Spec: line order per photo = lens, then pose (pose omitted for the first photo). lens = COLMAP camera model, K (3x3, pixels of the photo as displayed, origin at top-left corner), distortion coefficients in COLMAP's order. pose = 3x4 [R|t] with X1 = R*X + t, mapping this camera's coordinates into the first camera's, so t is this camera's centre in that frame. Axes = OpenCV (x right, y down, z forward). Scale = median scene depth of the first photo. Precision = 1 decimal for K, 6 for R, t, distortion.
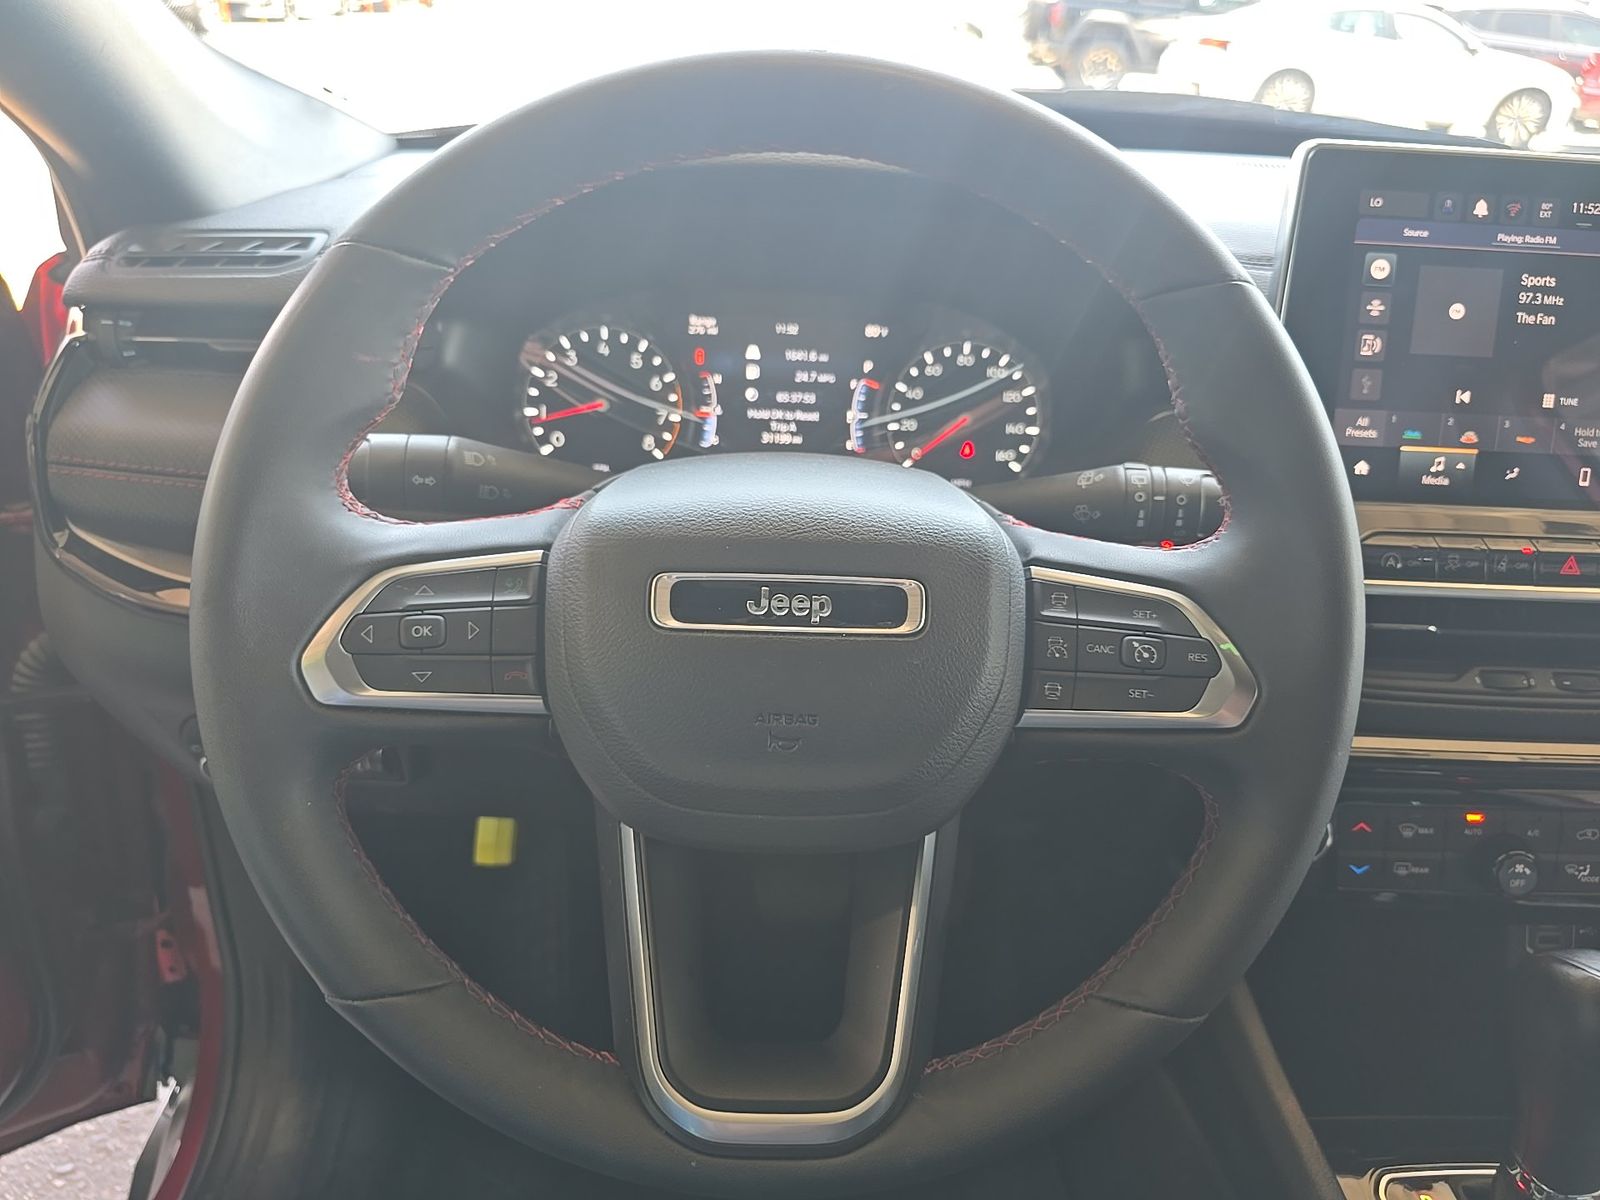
lens RADIAL K [[1086.3, 0, 815.9], [0, 1086.3, 606.5], [0, 0, 1]] dist [0.039229, -0.057018]
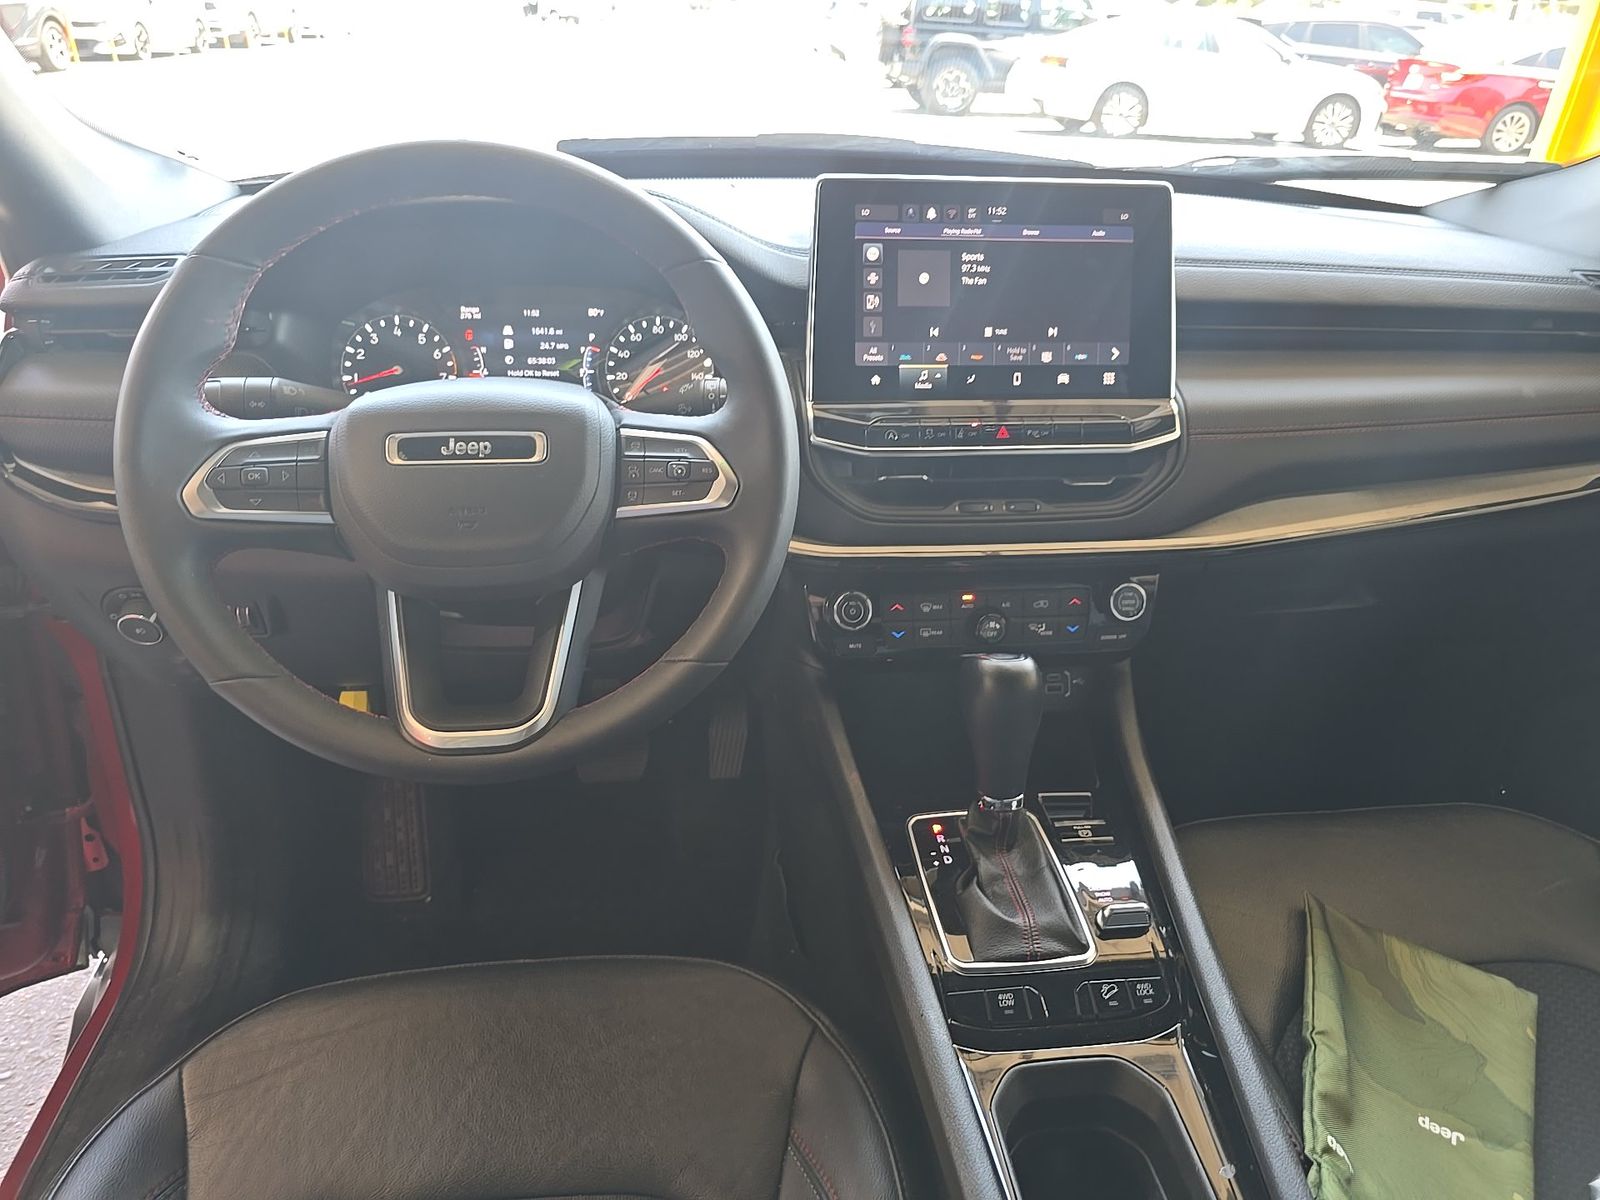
lens RADIAL K [[1042.2, 0, 800.0], [0, 1042.2, 600.0], [0, 0, 1]] dist [0.043782, -0.048200]
pose [[0.994254, -0.065026, 0.085037, 0.228790], [0.065606, 0.997837, -0.004047, 0.185562], [-0.084590, 0.009603, 0.996370, -0.486687]]
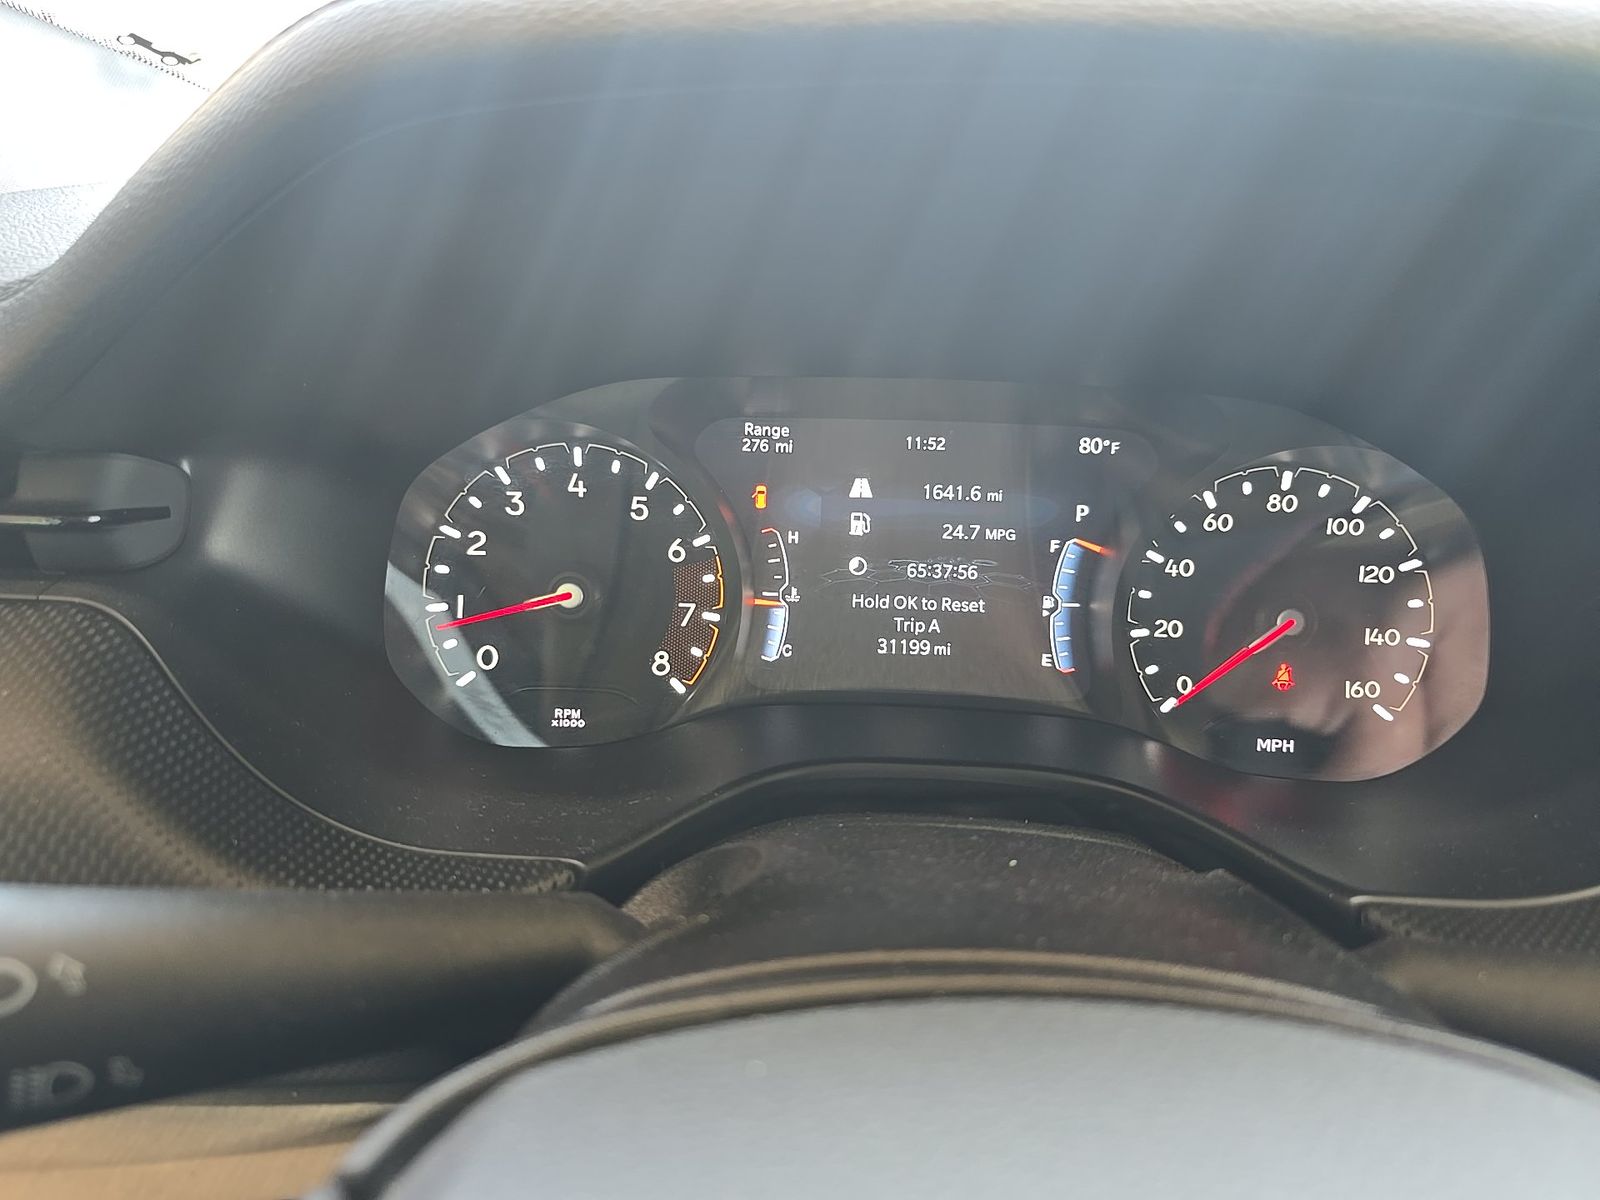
lens RADIAL K [[1086.6, 0, 806.5], [0, 1086.6, 591.0], [0, 0, 1]] dist [0.041710, -0.030535]
pose [[0.999173, 0.001631, -0.040619, -0.079222], [-0.003602, 0.998817, -0.048503, -0.199260], [0.040491, 0.048609, 0.997997, 0.602973]]
